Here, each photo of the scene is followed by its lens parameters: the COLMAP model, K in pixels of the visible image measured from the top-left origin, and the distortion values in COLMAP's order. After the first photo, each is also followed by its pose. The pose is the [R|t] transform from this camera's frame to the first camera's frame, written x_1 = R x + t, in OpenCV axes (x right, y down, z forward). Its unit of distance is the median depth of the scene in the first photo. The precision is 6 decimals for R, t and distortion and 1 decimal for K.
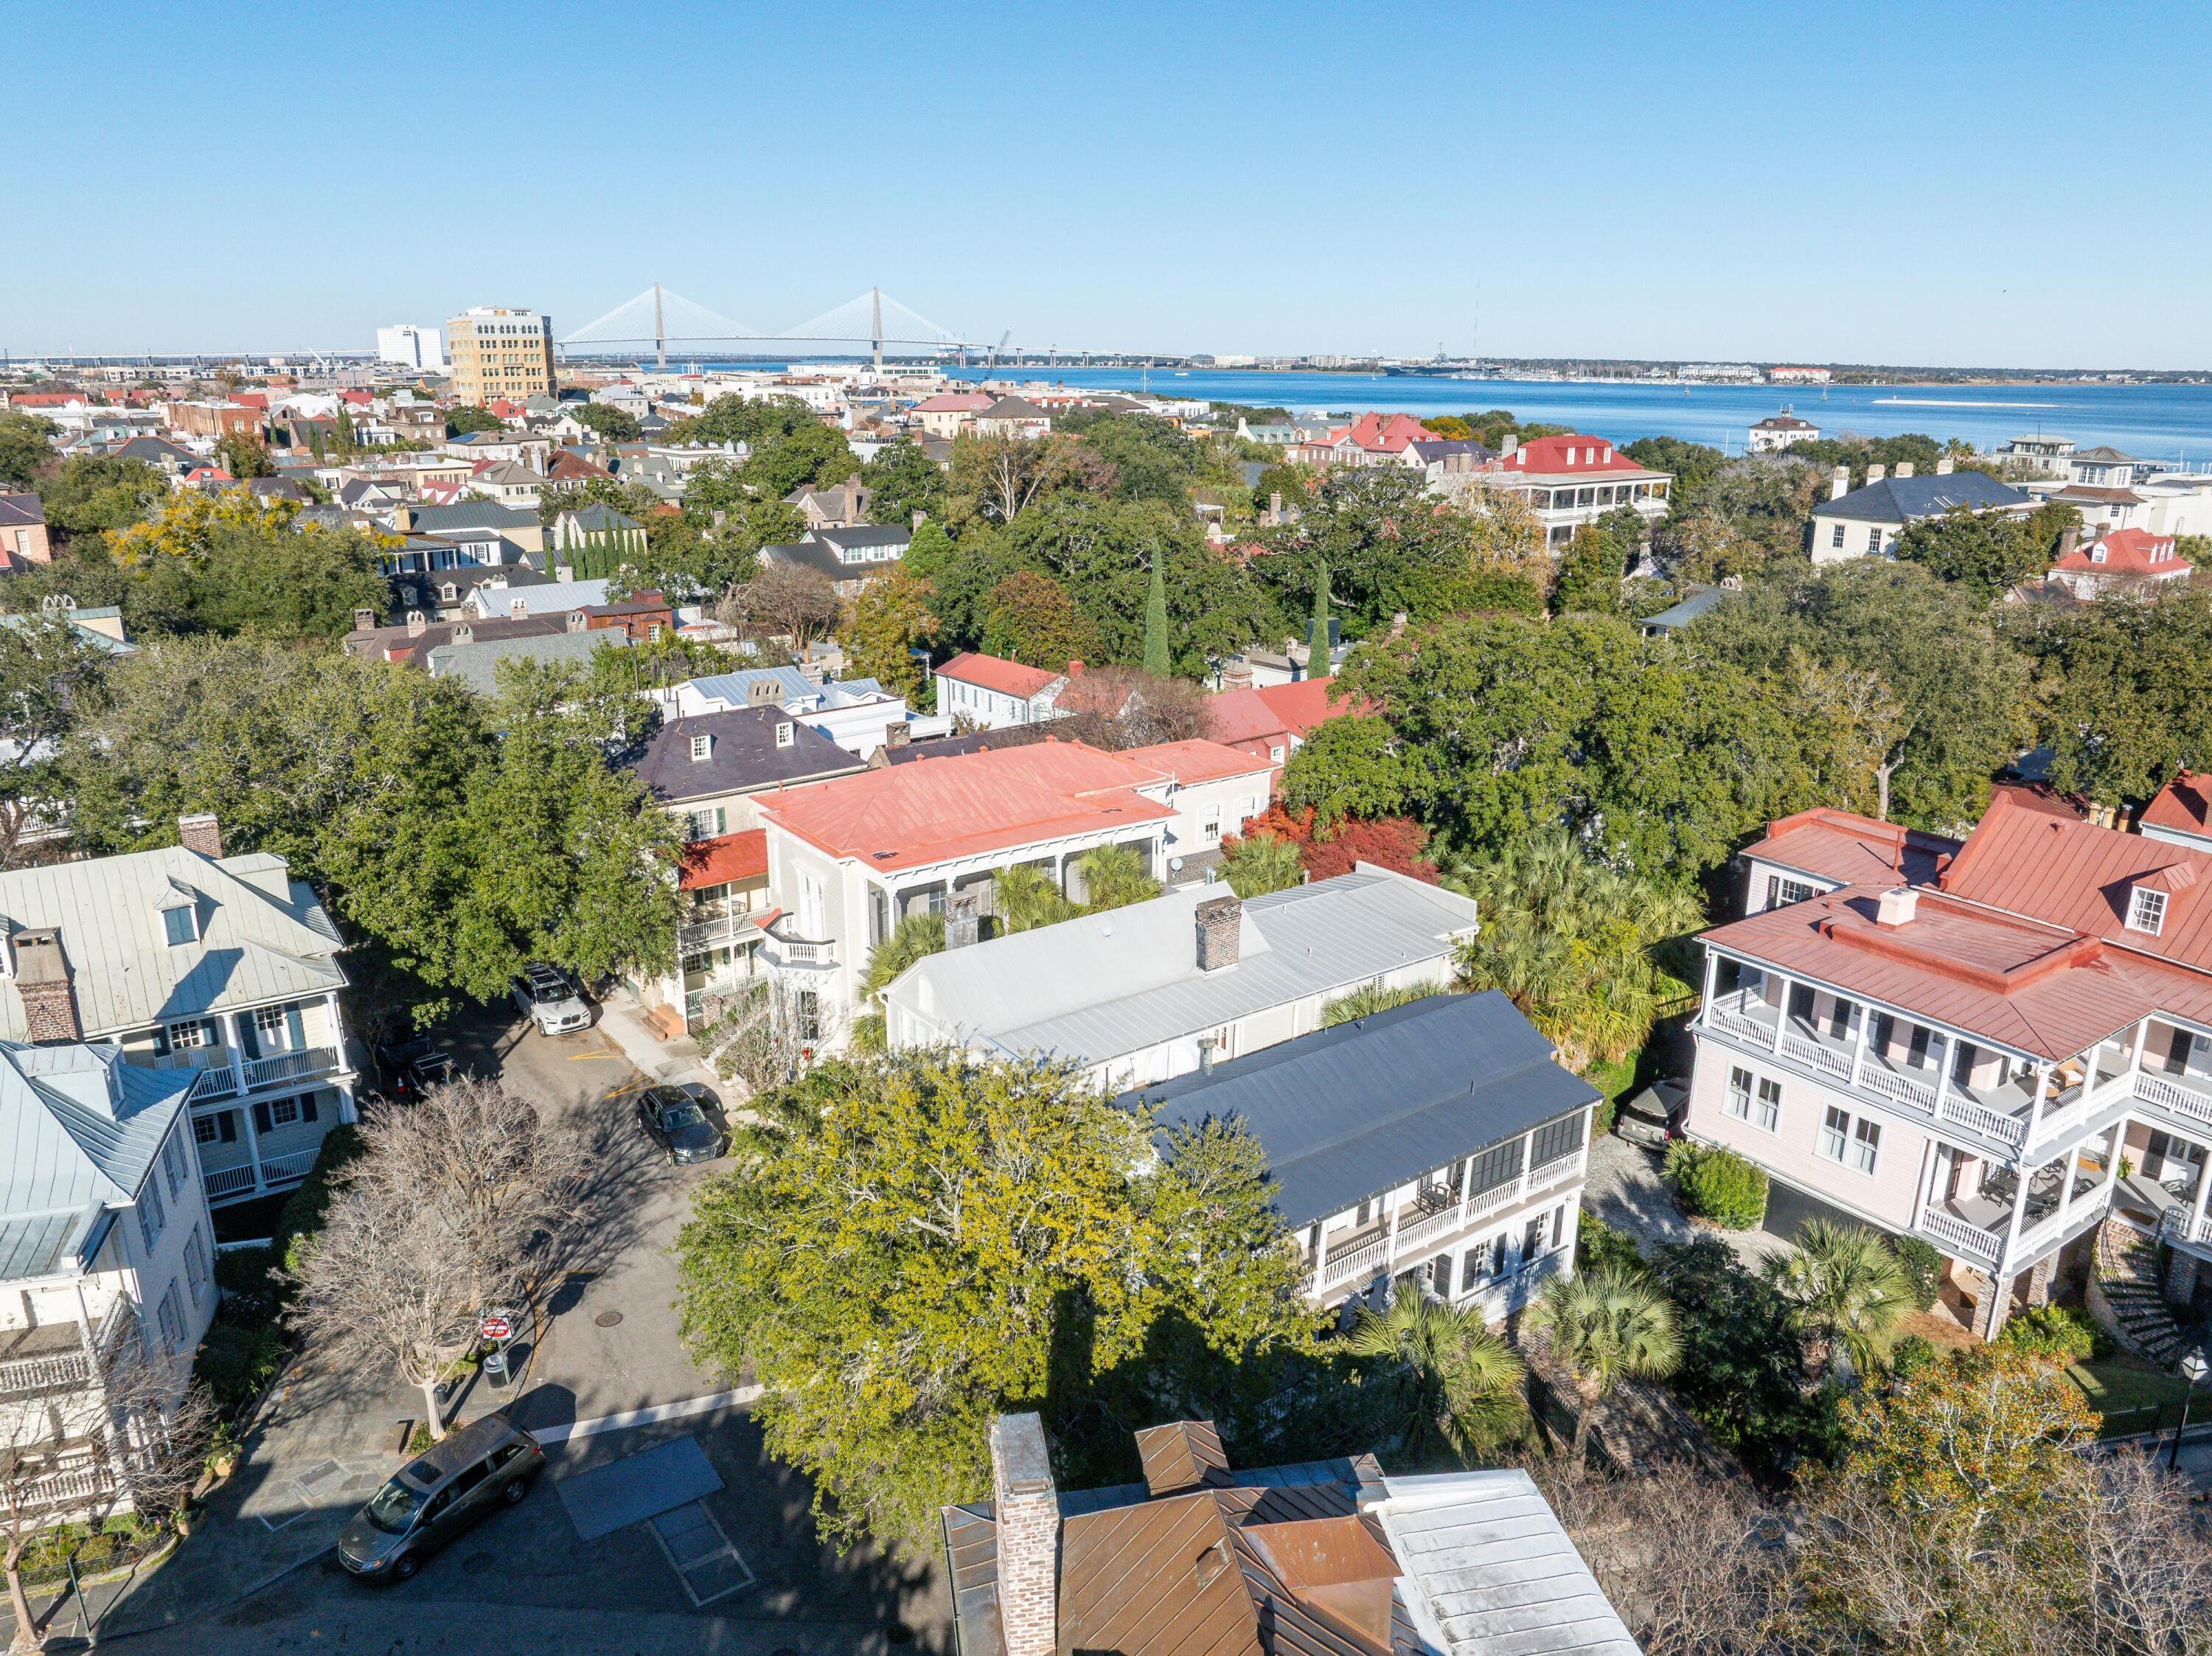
lens RADIAL K [[1560.8, 0, 1110.1], [0, 1560.8, 828.4], [0, 0, 1]] dist [-0.043123, 0.000574]
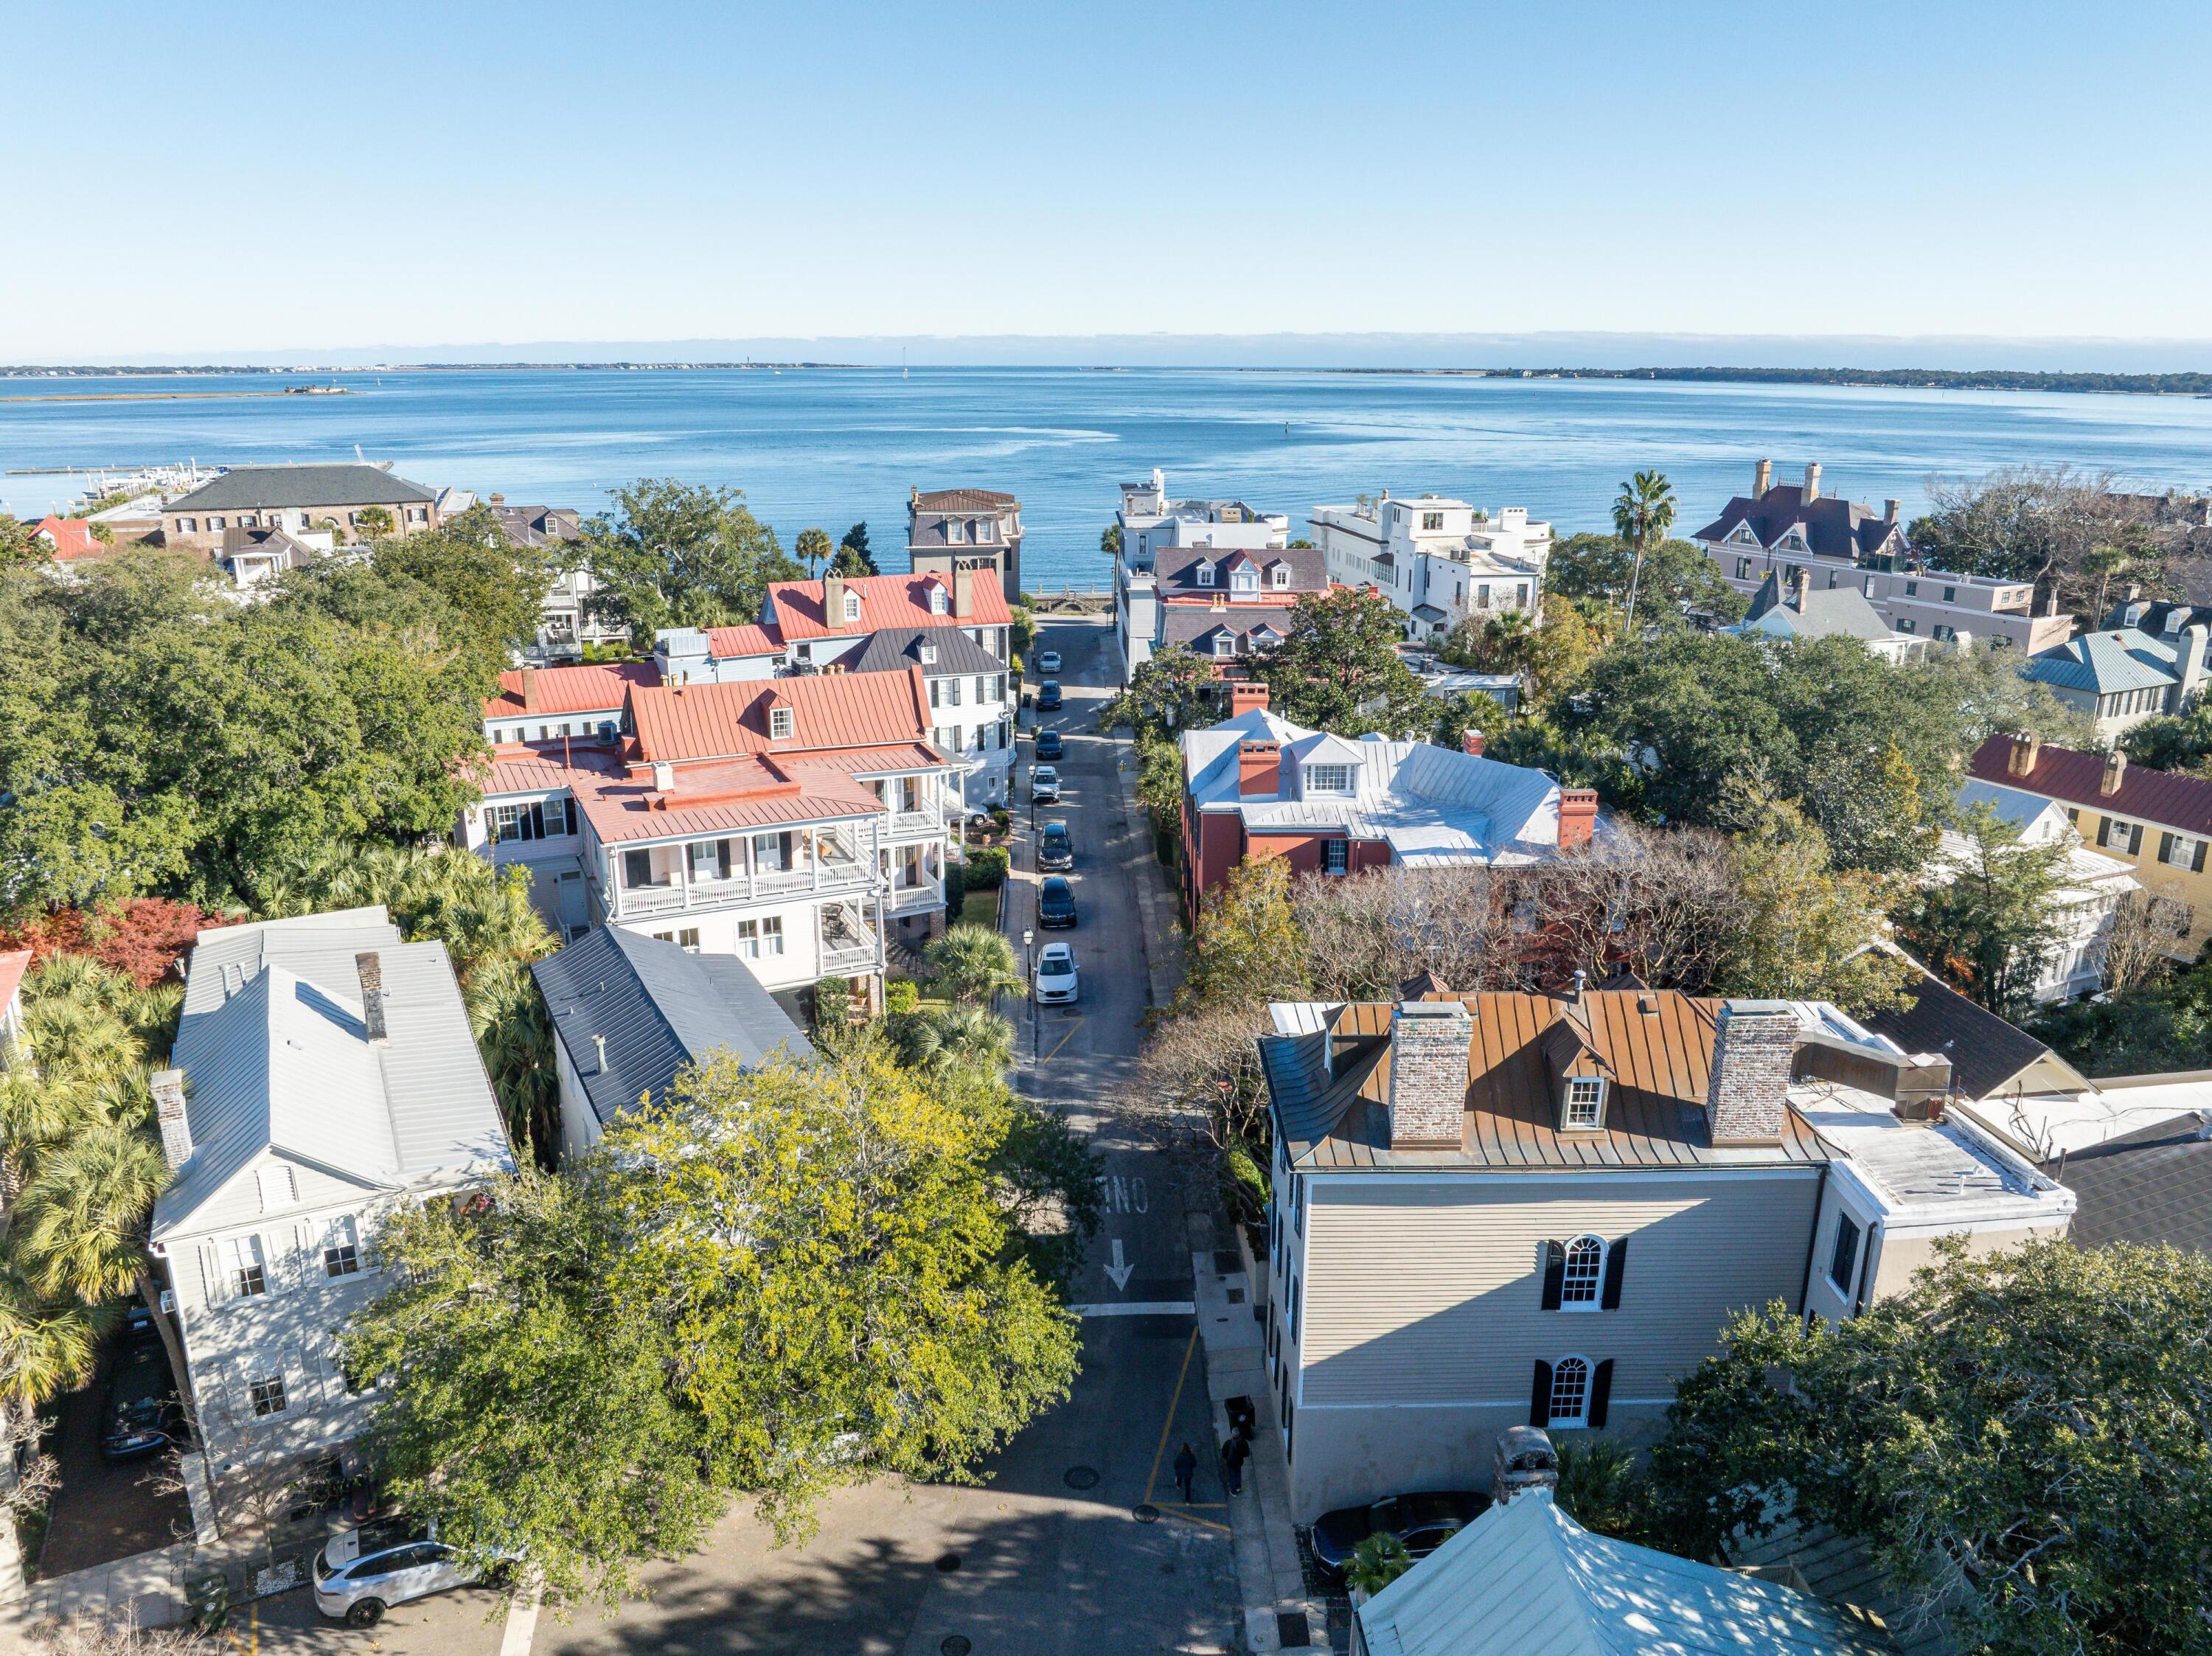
lens RADIAL K [[1557.3, 0, 1107.4], [0, 1557.3, 829.8], [0, 0, 1]] dist [-0.038597, -0.006364]
pose [[0.146001, -0.276822, 0.949765, -0.578128], [0.276763, 0.933146, 0.229434, -0.086122], [-0.949782, 0.229362, 0.212855, 0.350277]]
